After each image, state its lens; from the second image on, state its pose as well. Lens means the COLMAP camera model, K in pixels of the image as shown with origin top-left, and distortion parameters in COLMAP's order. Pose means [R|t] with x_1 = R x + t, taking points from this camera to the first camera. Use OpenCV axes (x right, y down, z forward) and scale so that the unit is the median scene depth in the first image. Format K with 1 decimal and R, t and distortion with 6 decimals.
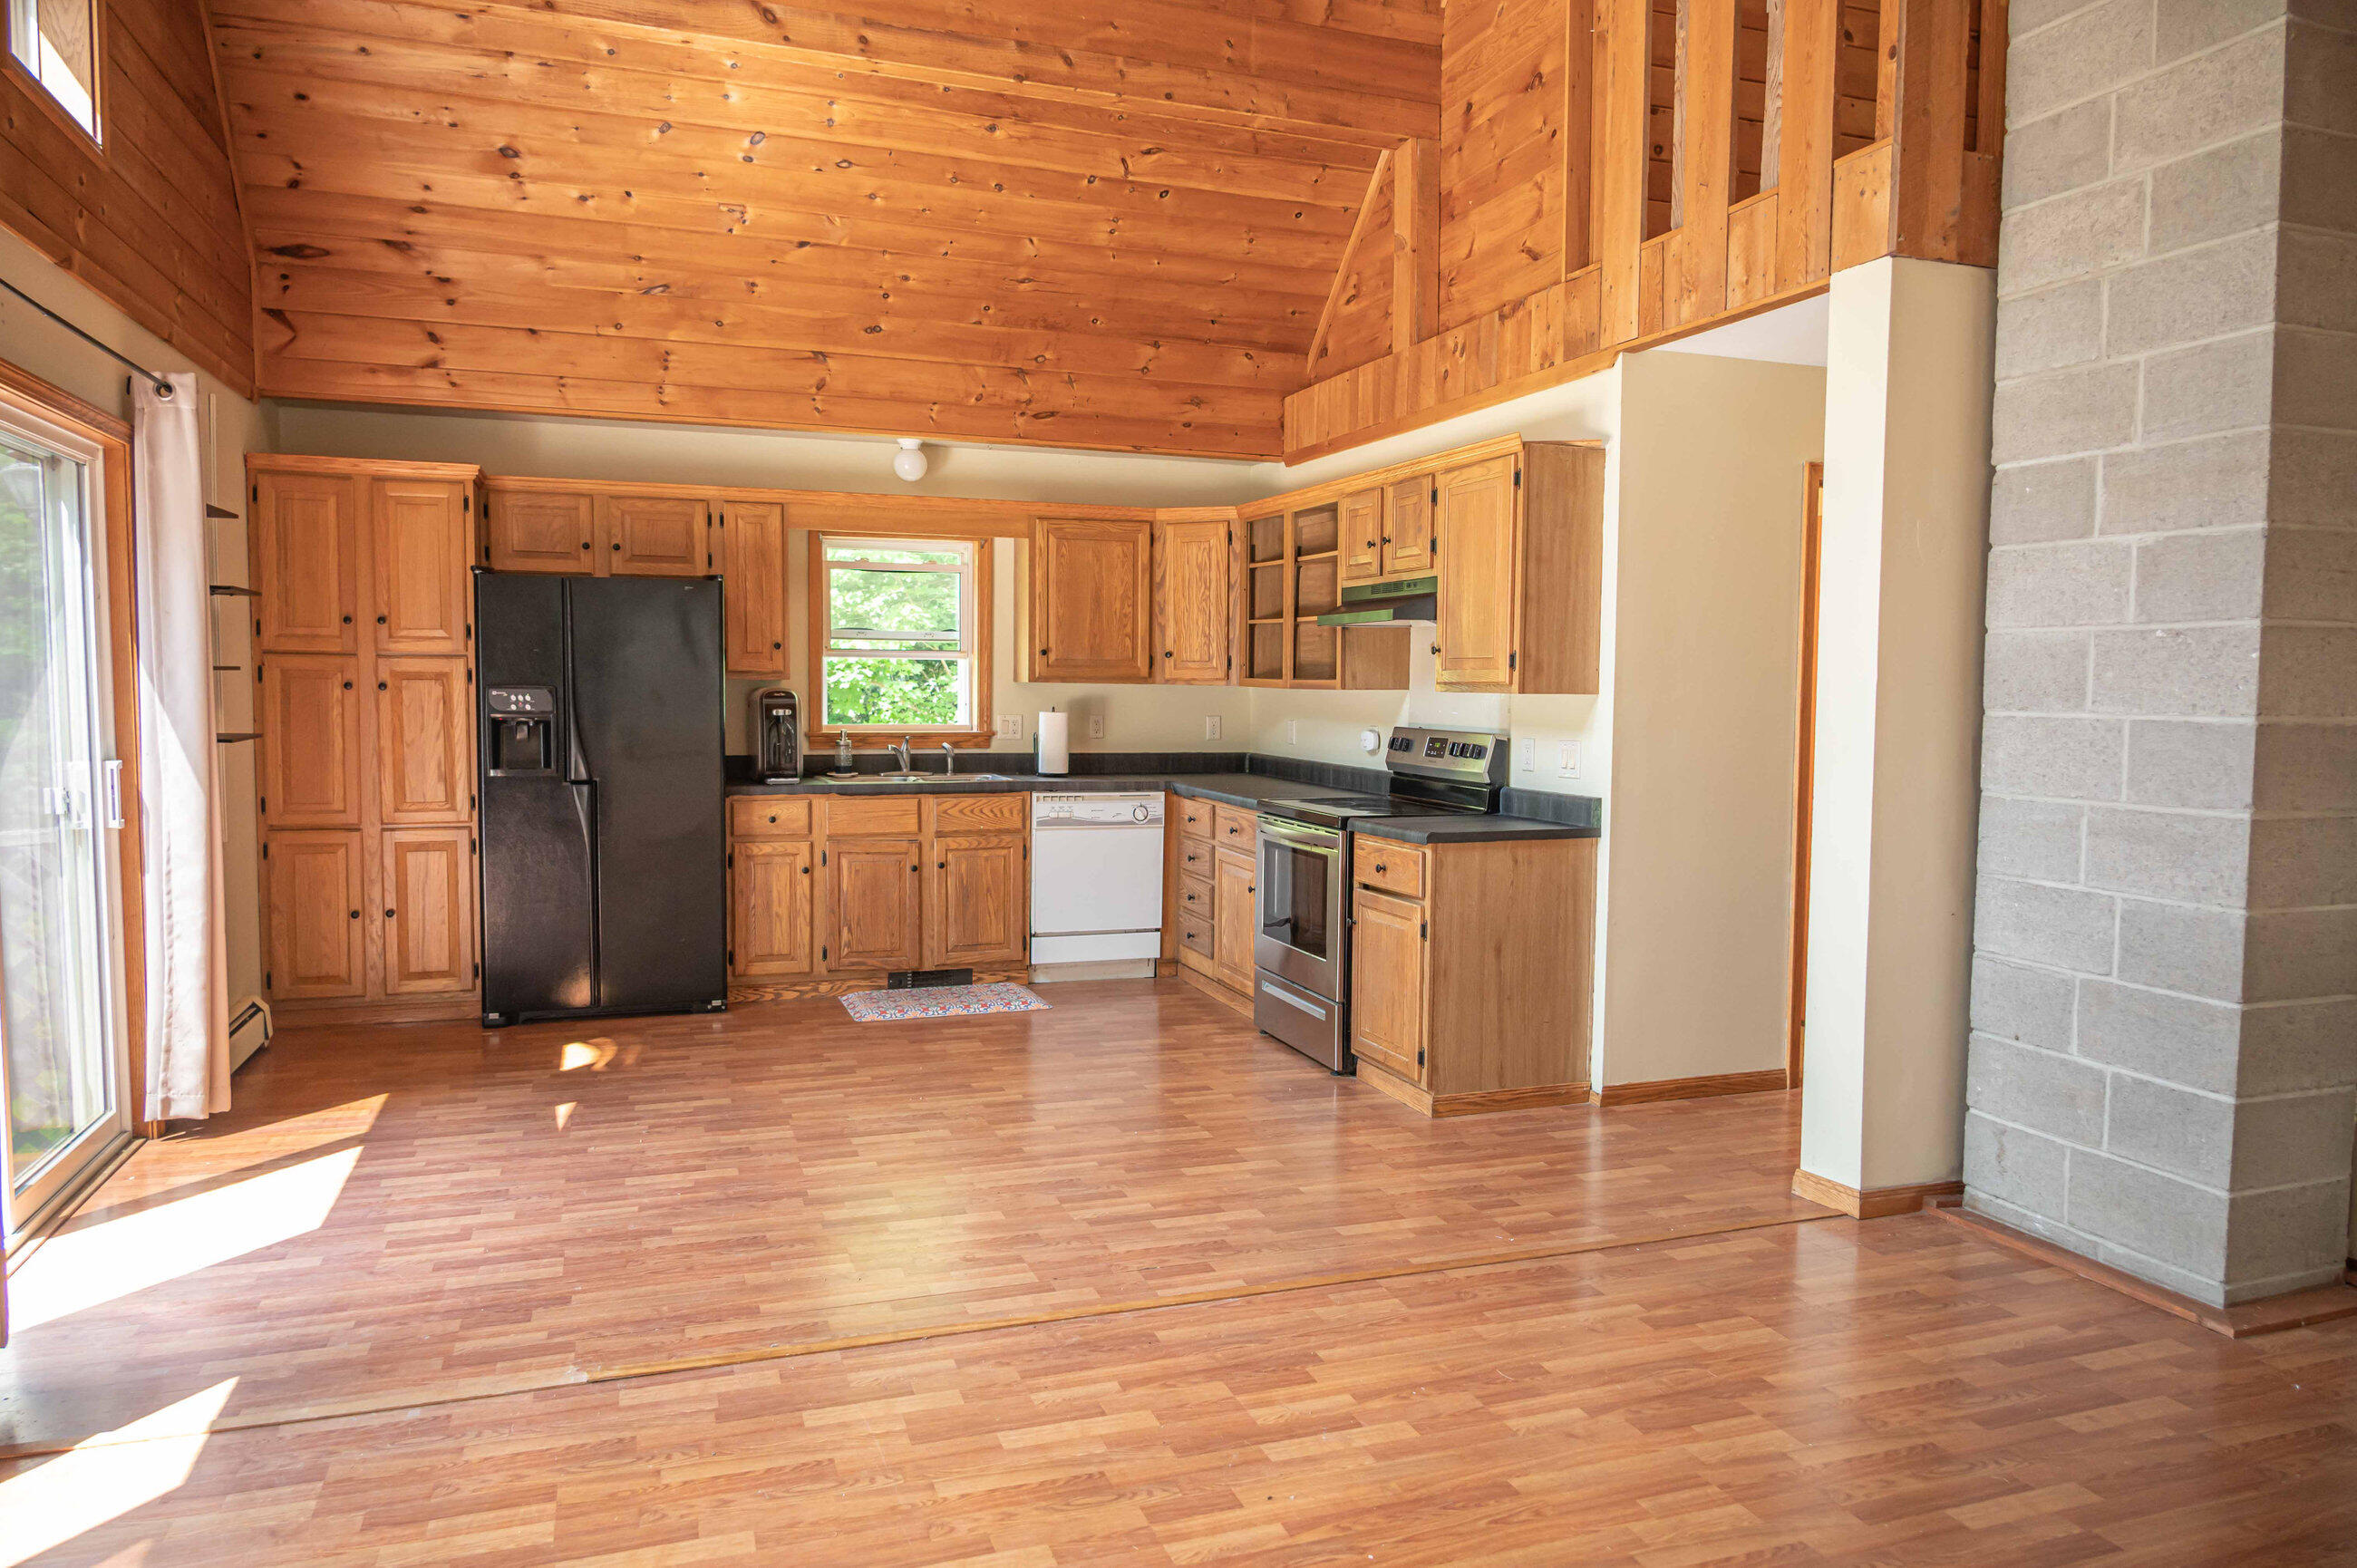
lens RADIAL K [[1558.7, 0, 1180.5], [0, 1558.7, 781.3], [0, 0, 1]] dist [0.001653, -0.004360]
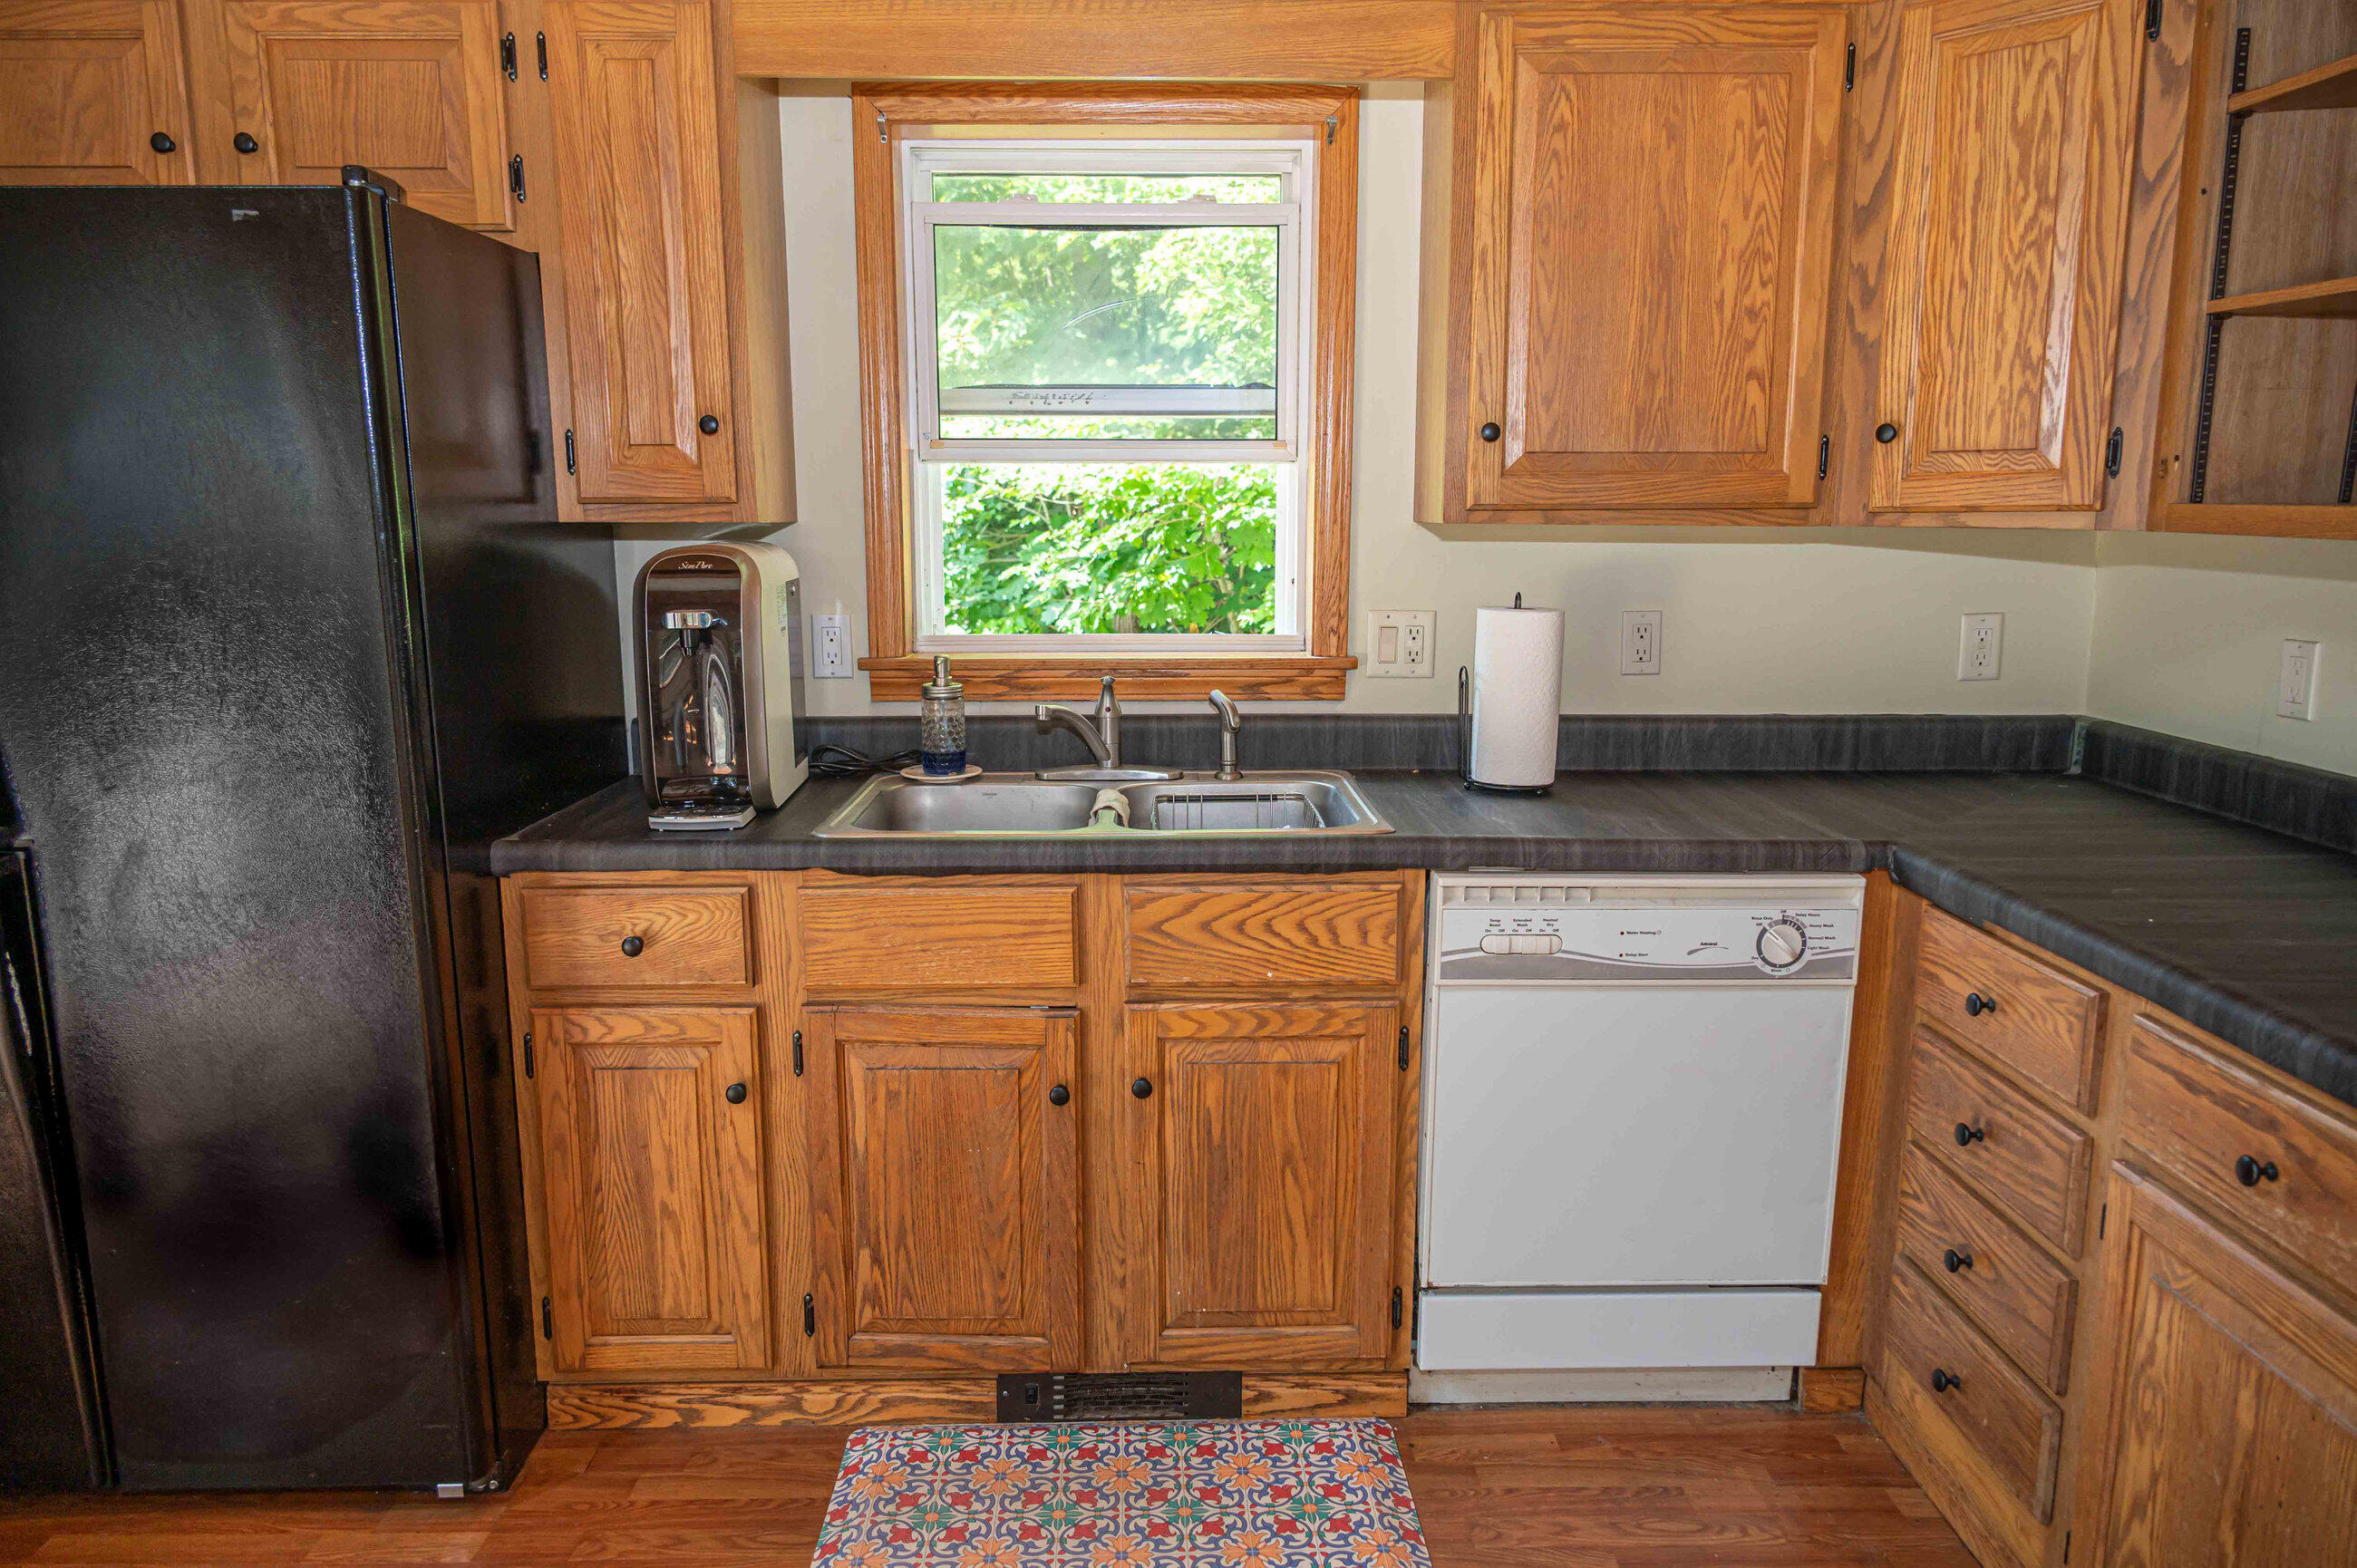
lens RADIAL K [[1558.7, 0, 1181.2], [0, 1558.7, 784.1], [0, 0, 1]] dist [0.001653, -0.004360]
pose [[0.947427, 0.045916, -0.316661, -0.047840], [-0.012043, 0.994066, 0.108106, -0.049905], [0.319746, -0.098609, 0.942358, 0.760111]]
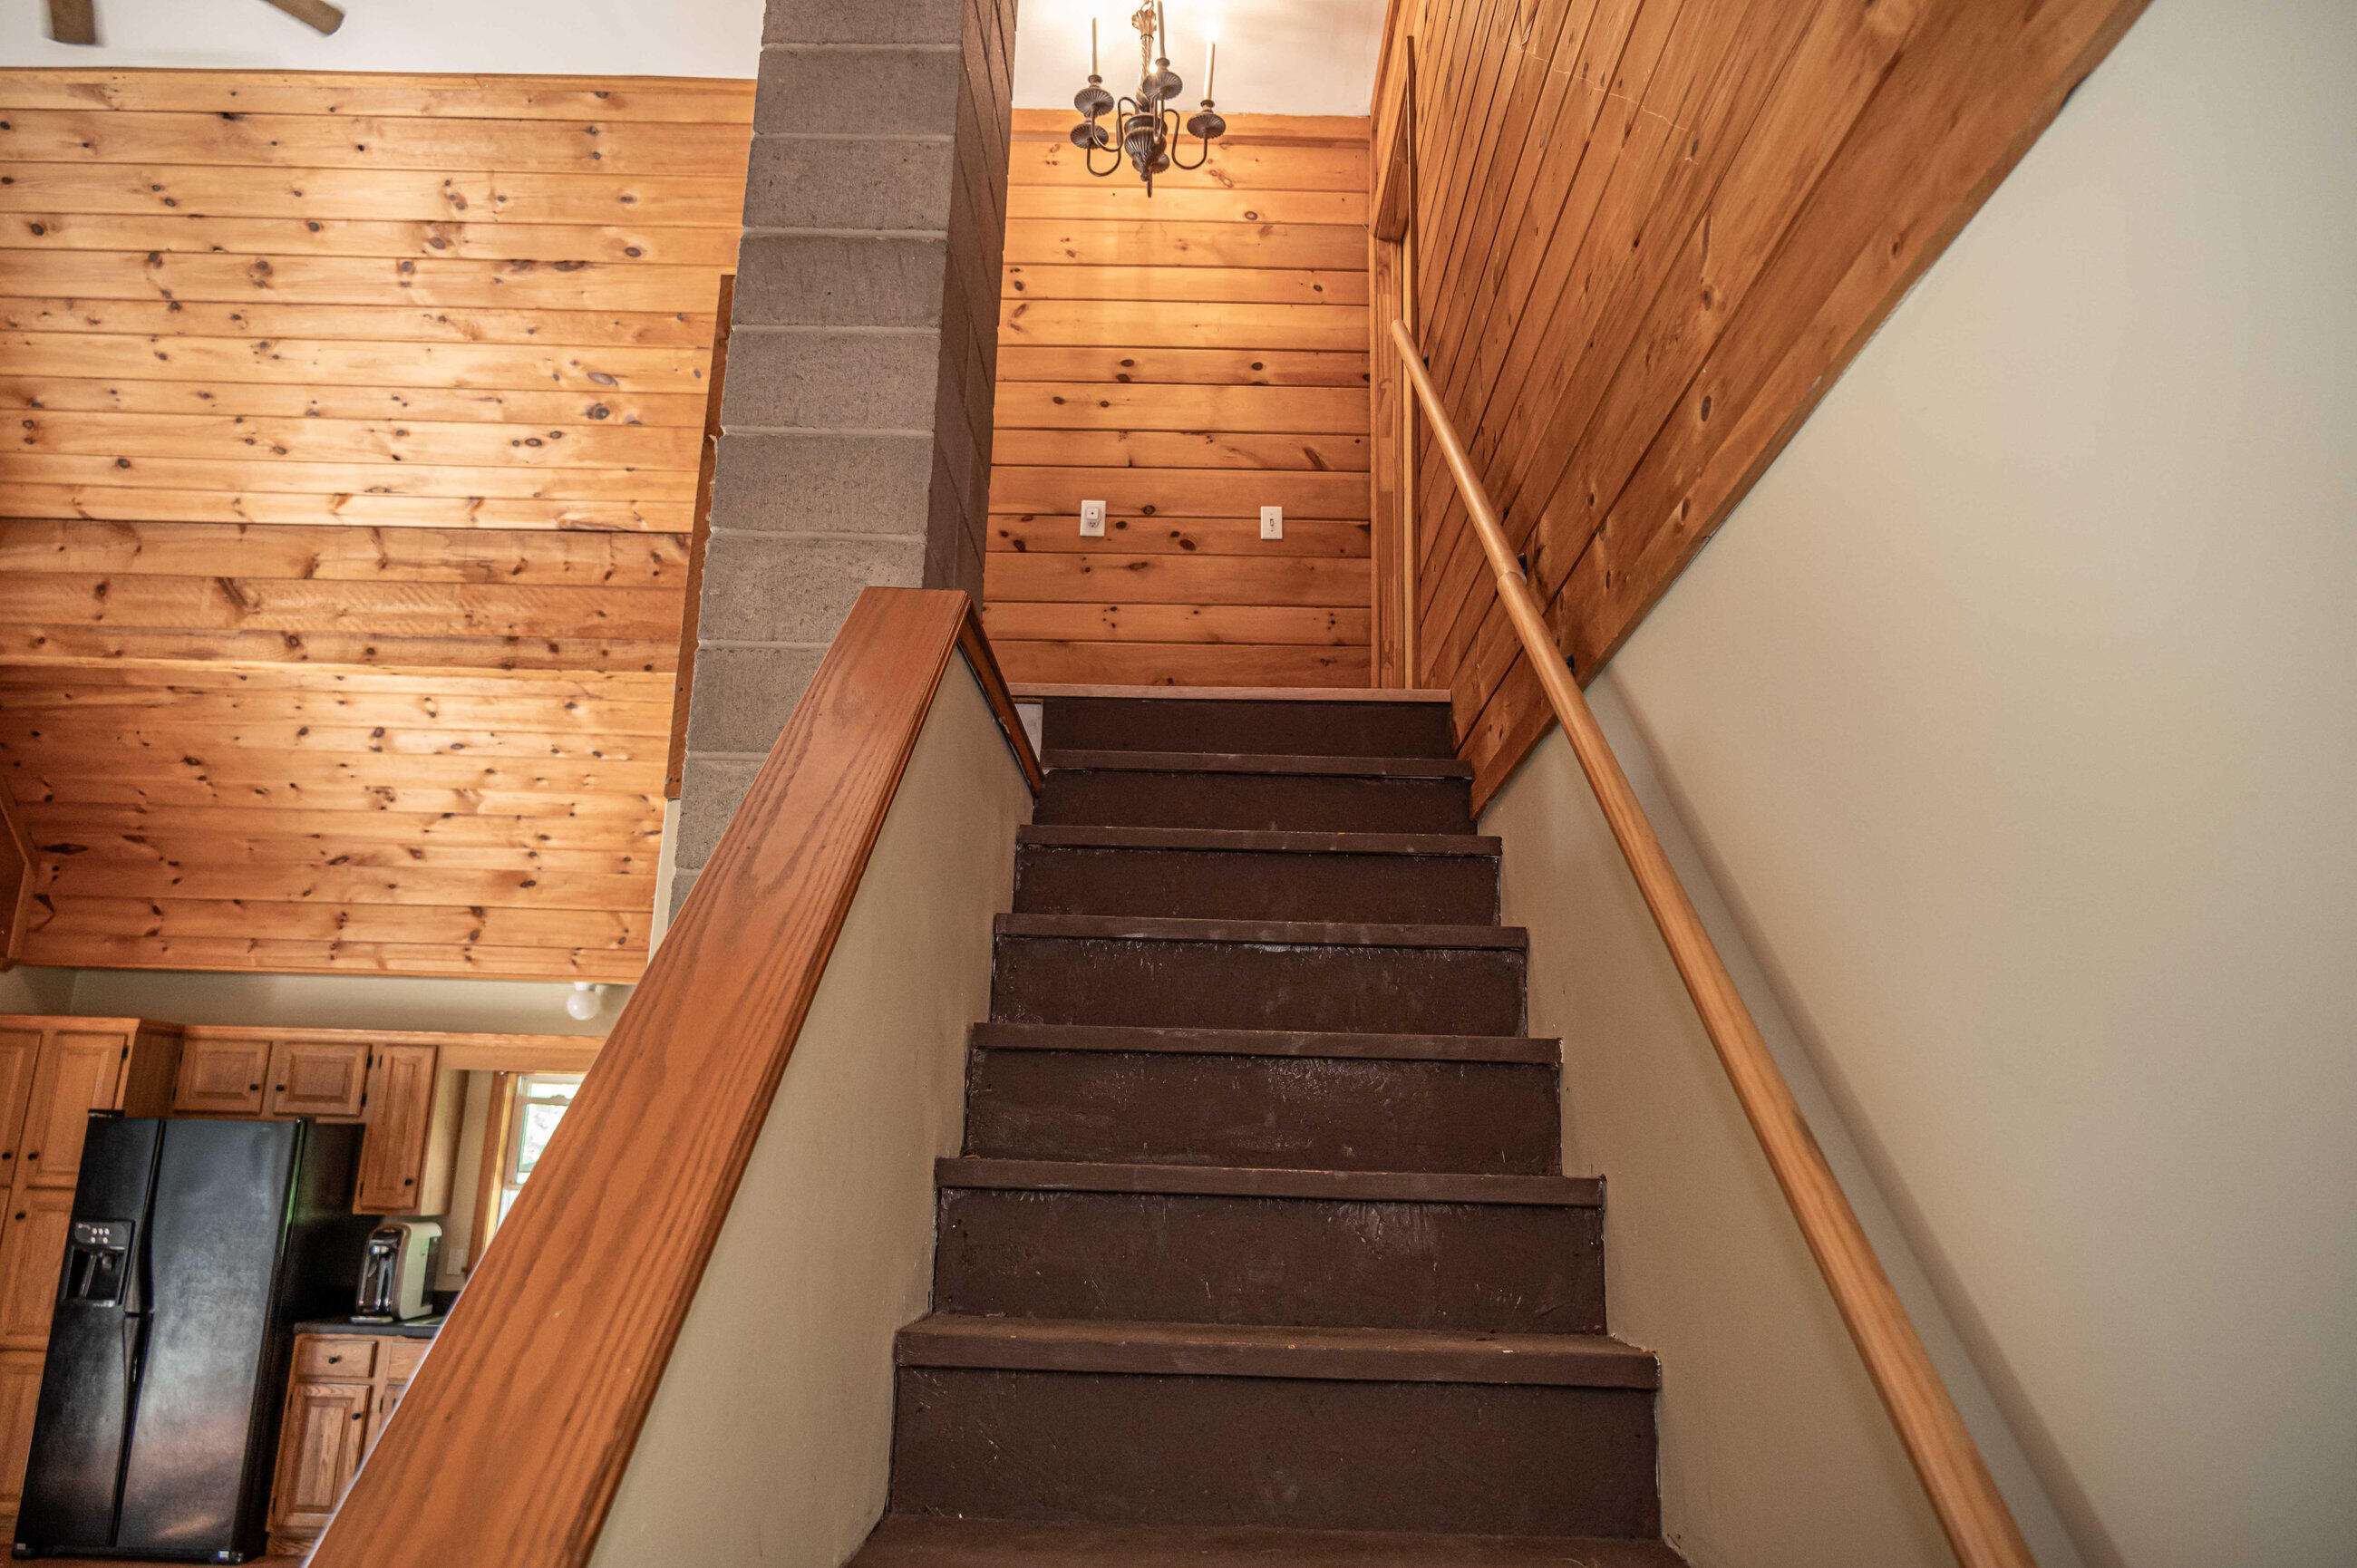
lens RADIAL K [[1558.7, 0, 1186.9], [0, 1558.7, 782.5], [0, 0, 1]] dist [0.001653, -0.004360]
pose [[0.939303, -0.066785, -0.336526, 0.656265], [-0.040749, 0.952211, -0.302710, -0.051424], [0.340660, 0.298050, 0.891693, 0.181583]]
